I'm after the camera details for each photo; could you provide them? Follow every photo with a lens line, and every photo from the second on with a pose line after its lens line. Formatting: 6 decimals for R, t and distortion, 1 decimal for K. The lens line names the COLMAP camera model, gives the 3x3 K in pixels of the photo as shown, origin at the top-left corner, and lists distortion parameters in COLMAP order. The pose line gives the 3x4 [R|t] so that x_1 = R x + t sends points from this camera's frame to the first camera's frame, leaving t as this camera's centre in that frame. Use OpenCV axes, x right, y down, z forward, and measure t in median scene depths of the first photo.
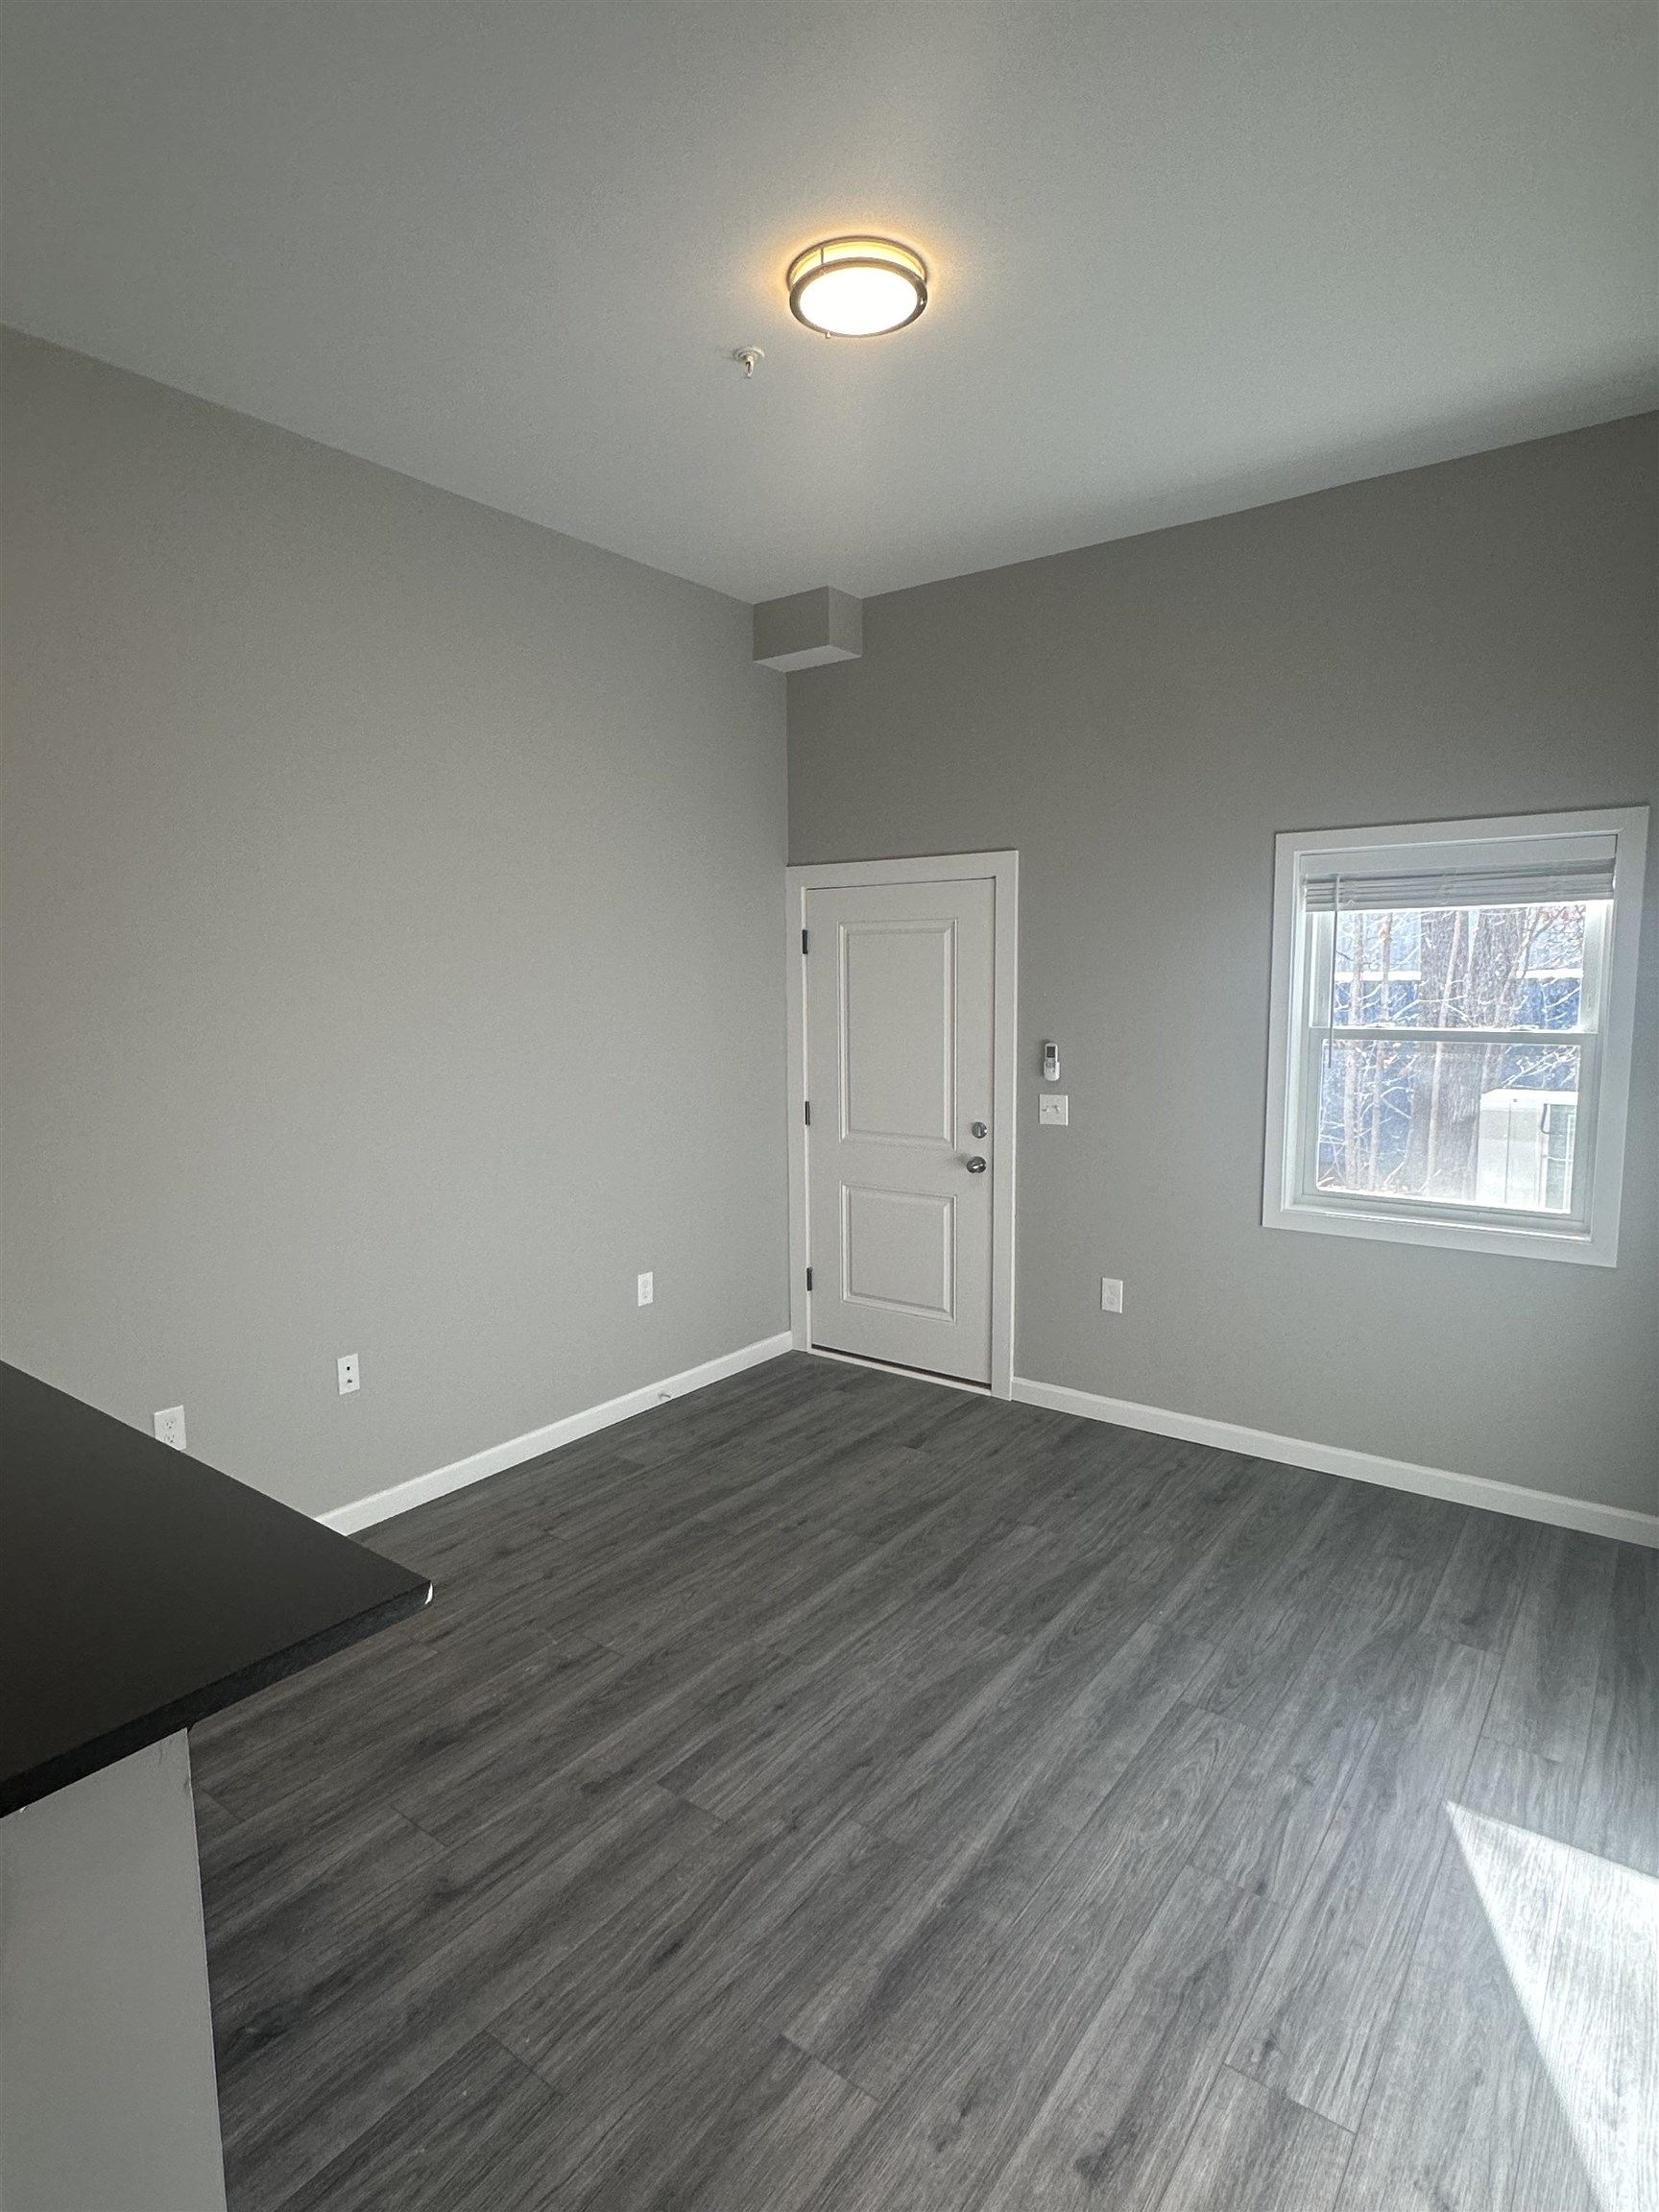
lens RADIAL K [[1172.0, 0, 822.9], [0, 1172.0, 1103.7], [0, 0, 1]] dist [0.003006, -0.001028]
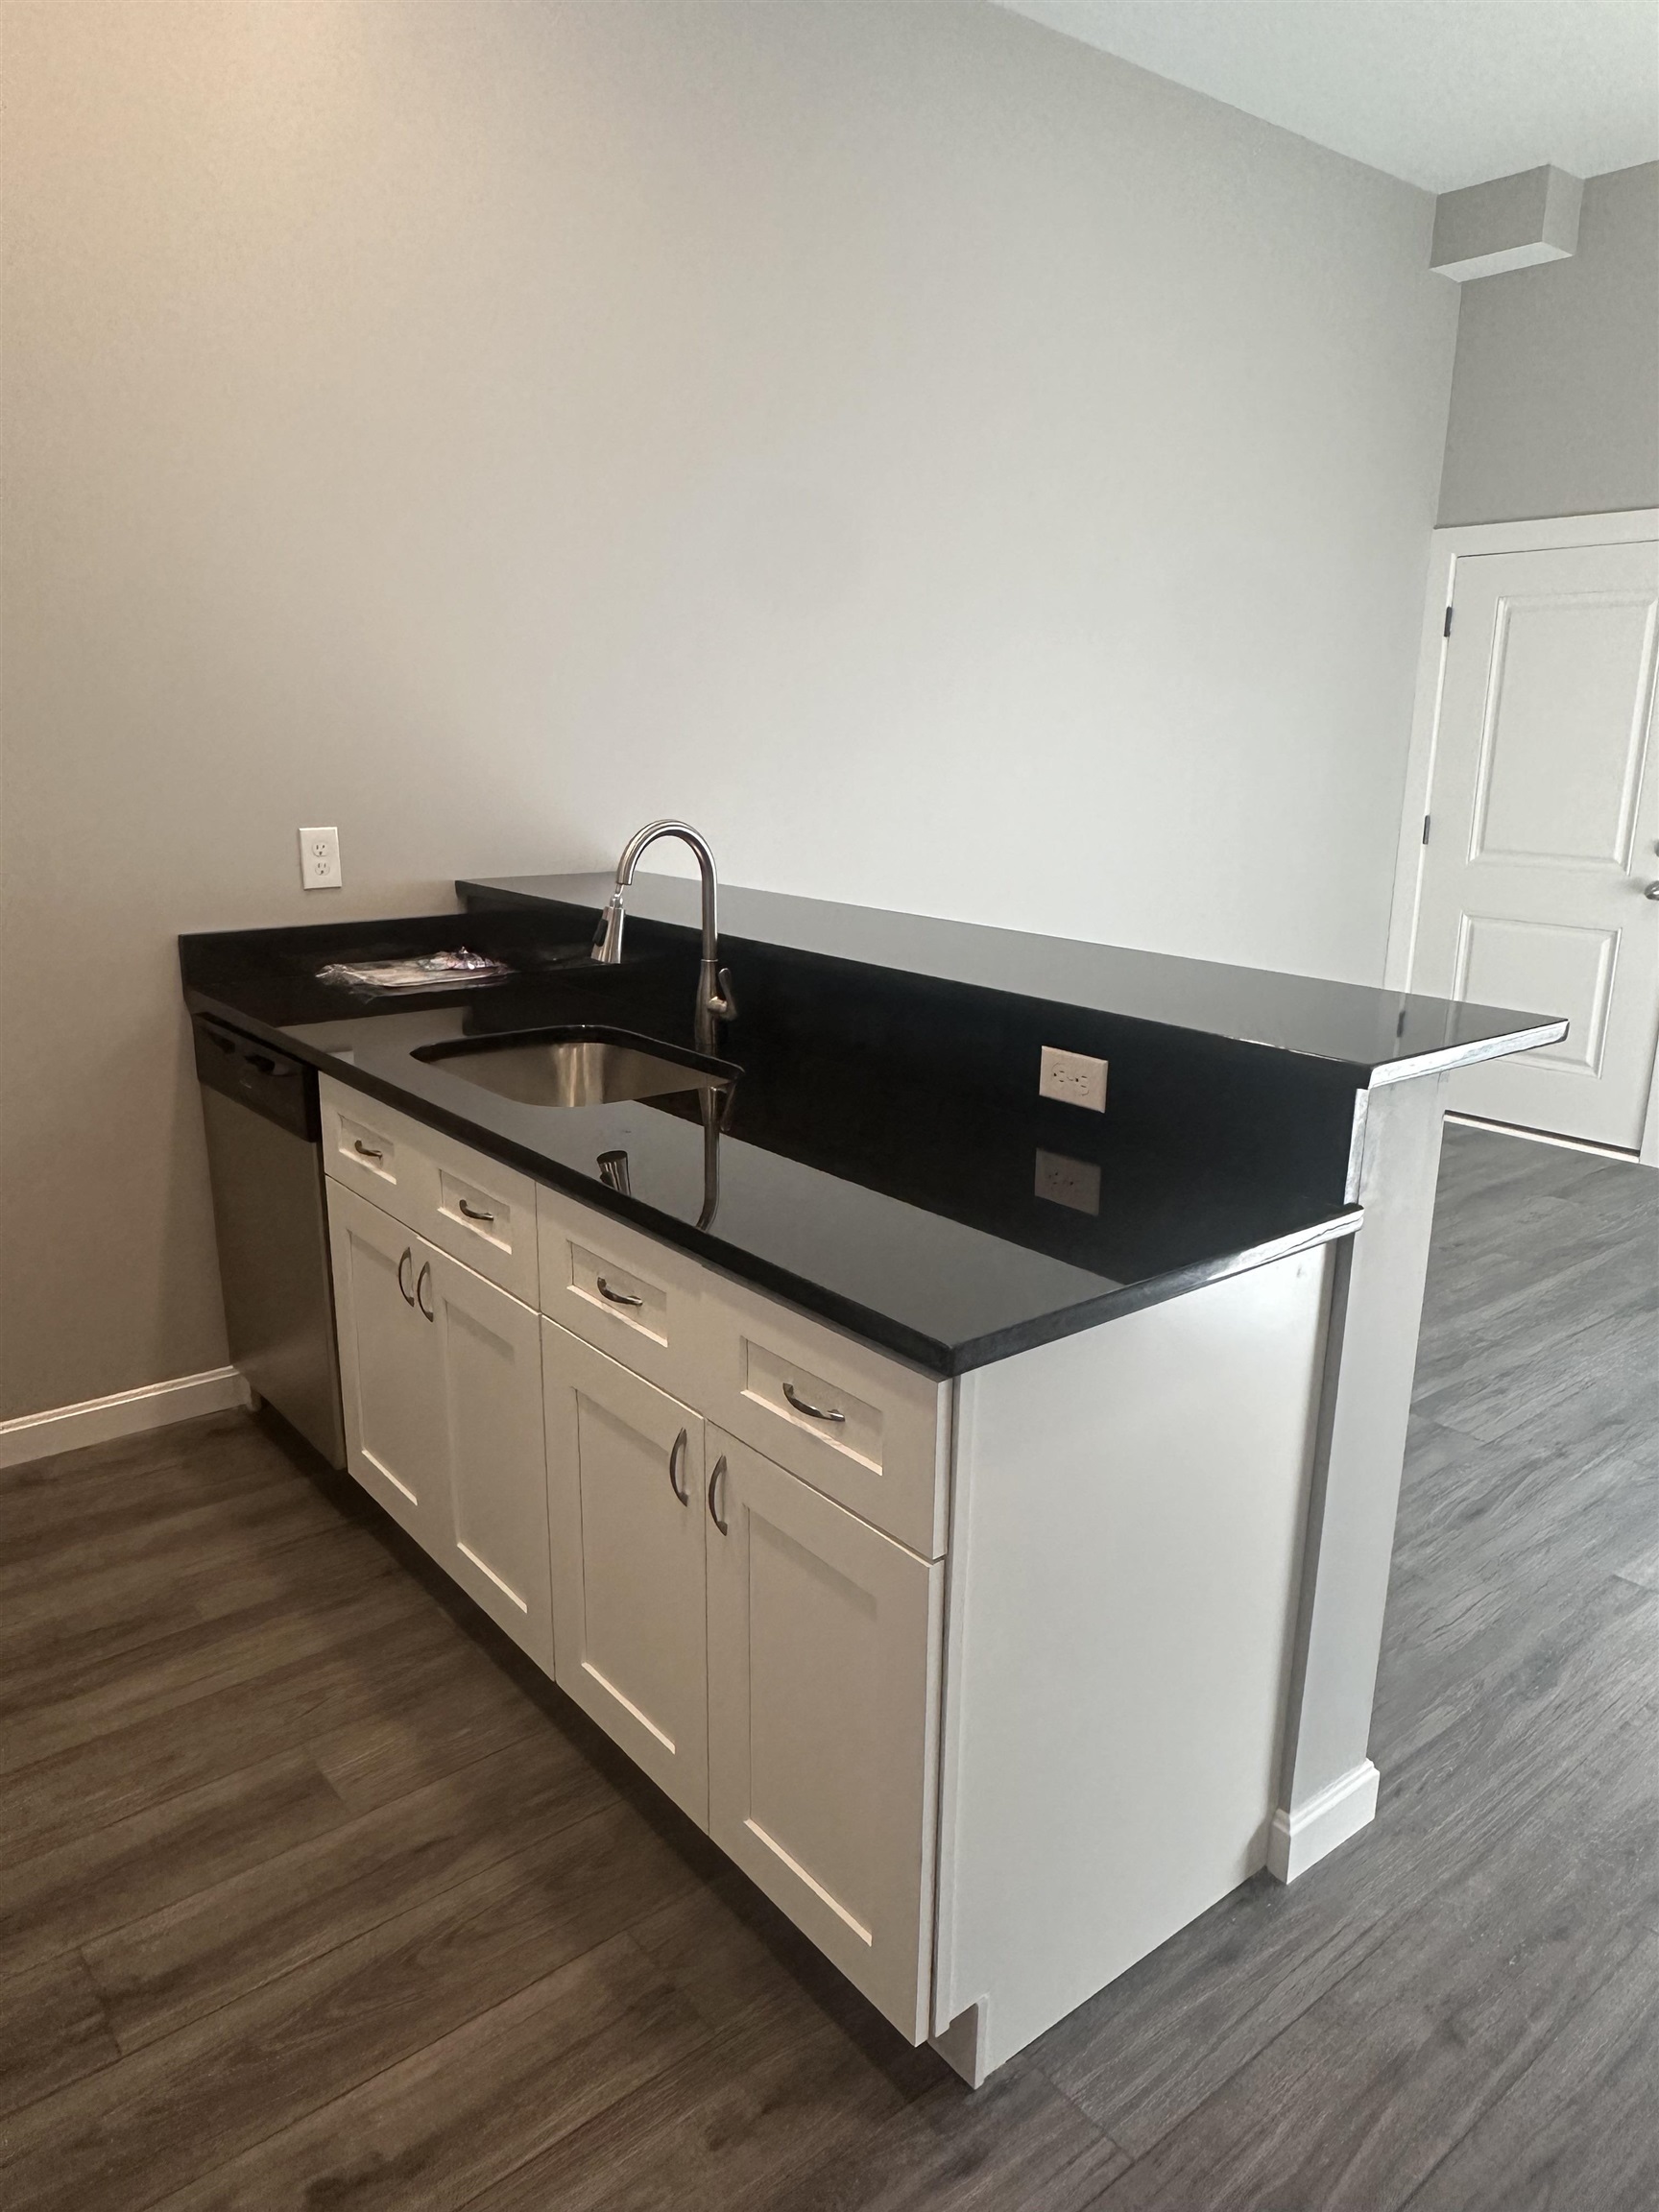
lens RADIAL K [[1476.8, 0, 822.9], [0, 1476.8, 1106.4], [0, 0, 1]] dist [-0.010425, 0.003012]
pose [[0.970019, 0.081434, -0.228979, -0.354613], [-0.049453, 0.988617, 0.142093, 0.152990], [0.237944, -0.126509, 0.963005, -0.331201]]
